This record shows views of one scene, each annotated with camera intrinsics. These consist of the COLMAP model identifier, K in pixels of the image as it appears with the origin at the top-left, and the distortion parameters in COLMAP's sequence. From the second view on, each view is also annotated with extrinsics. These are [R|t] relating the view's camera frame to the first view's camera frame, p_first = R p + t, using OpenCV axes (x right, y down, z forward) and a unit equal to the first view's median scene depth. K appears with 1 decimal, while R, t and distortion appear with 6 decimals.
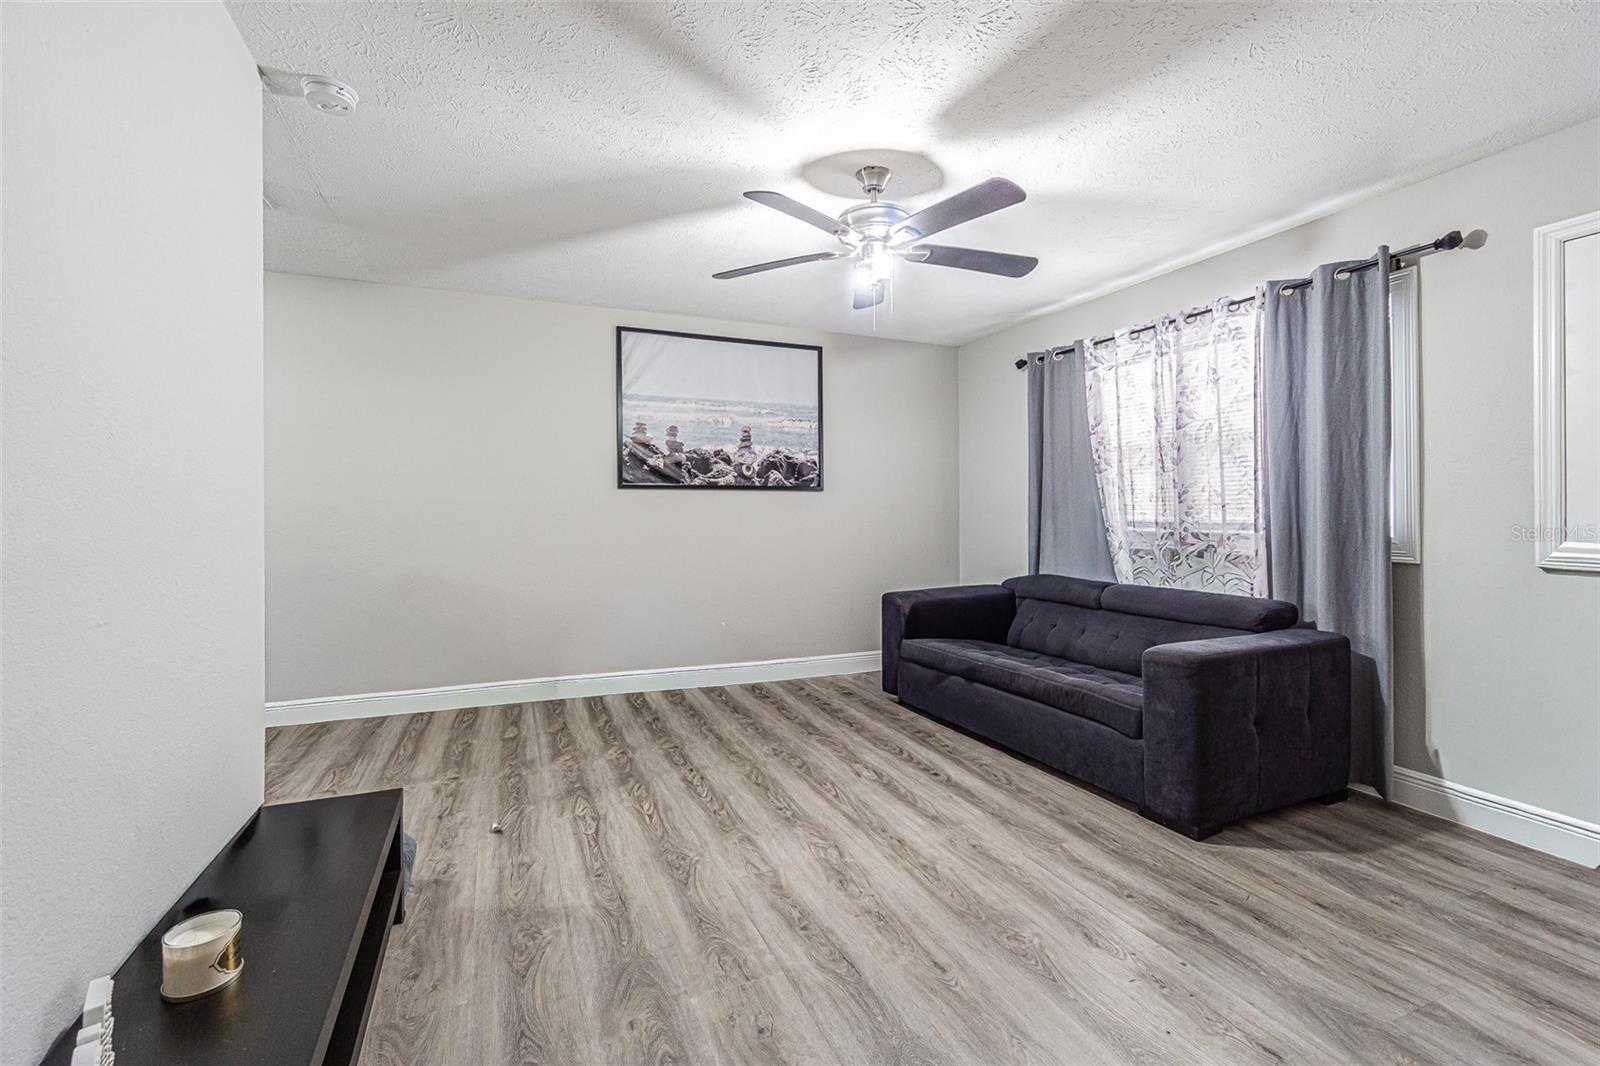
lens RADIAL K [[713.5, 0, 790.6], [0, 713.5, 520.9], [0, 0, 1]] dist [-0.048646, 0.018455]
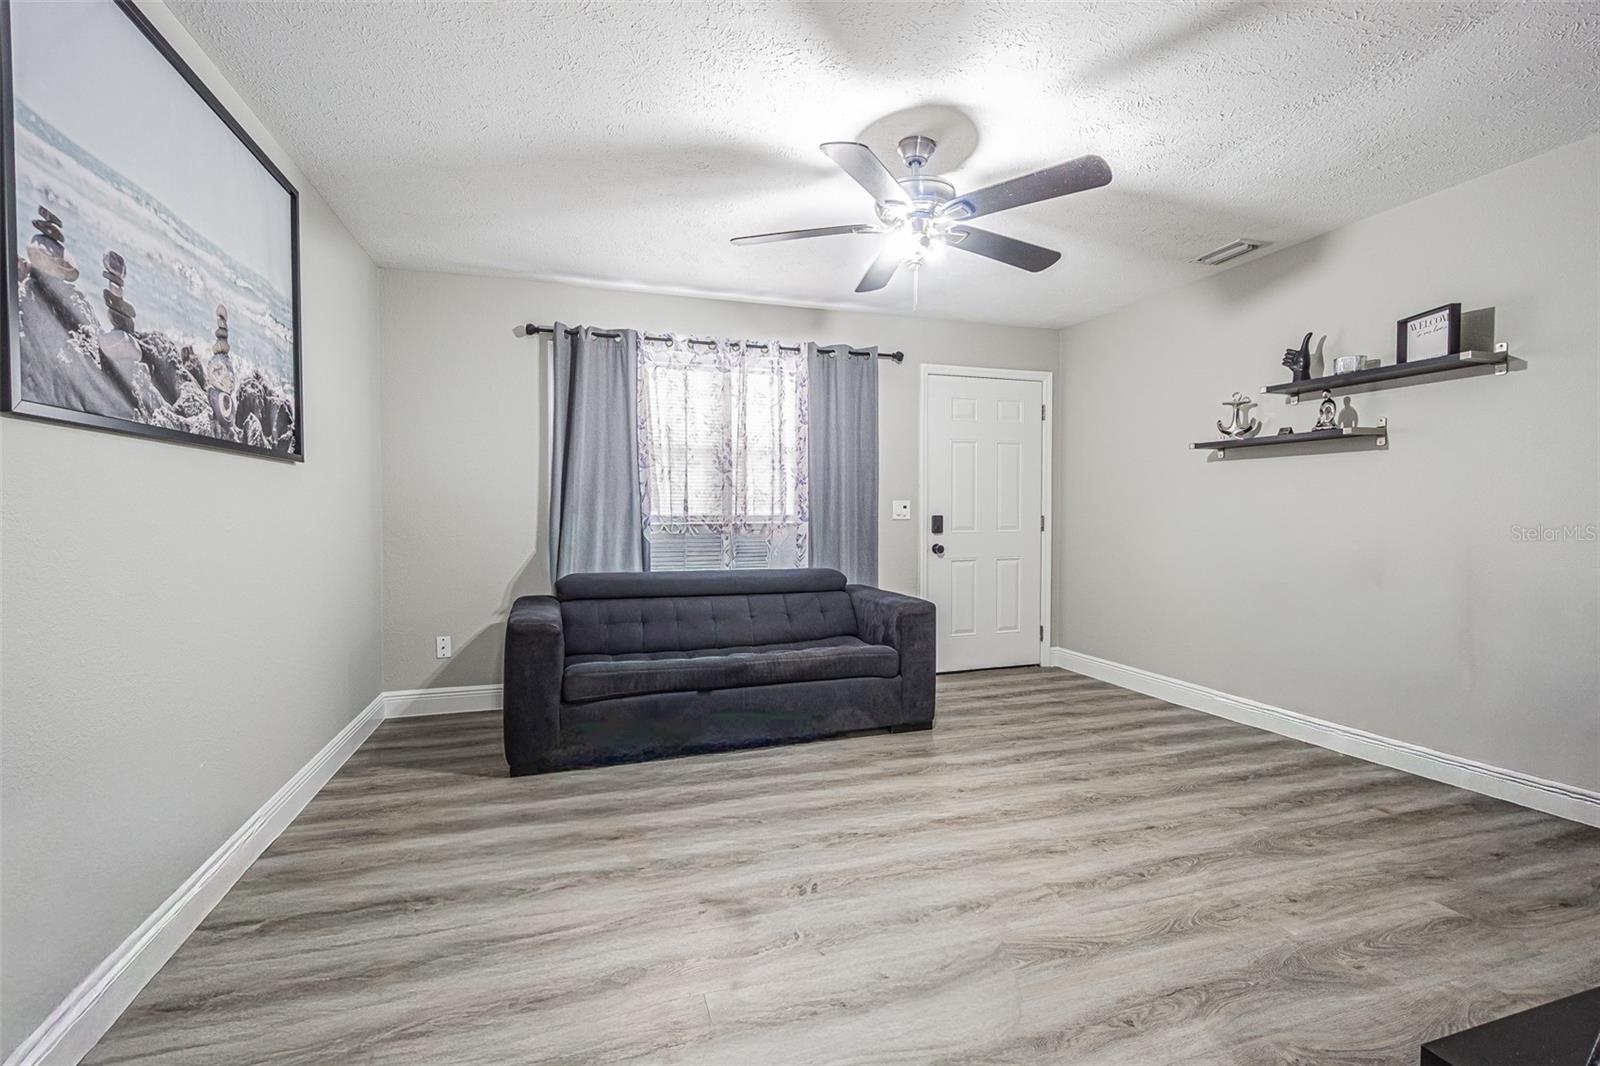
lens RADIAL K [[694.4, 0, 792.2], [0, 694.4, 524.7], [0, 0, 1]] dist [-0.001644, -0.001274]
pose [[0.074022, -0.021041, 0.997035, -0.612778], [0.005318, 0.999772, 0.020704, -0.005218], [-0.997242, 0.003769, 0.074117, 0.805841]]
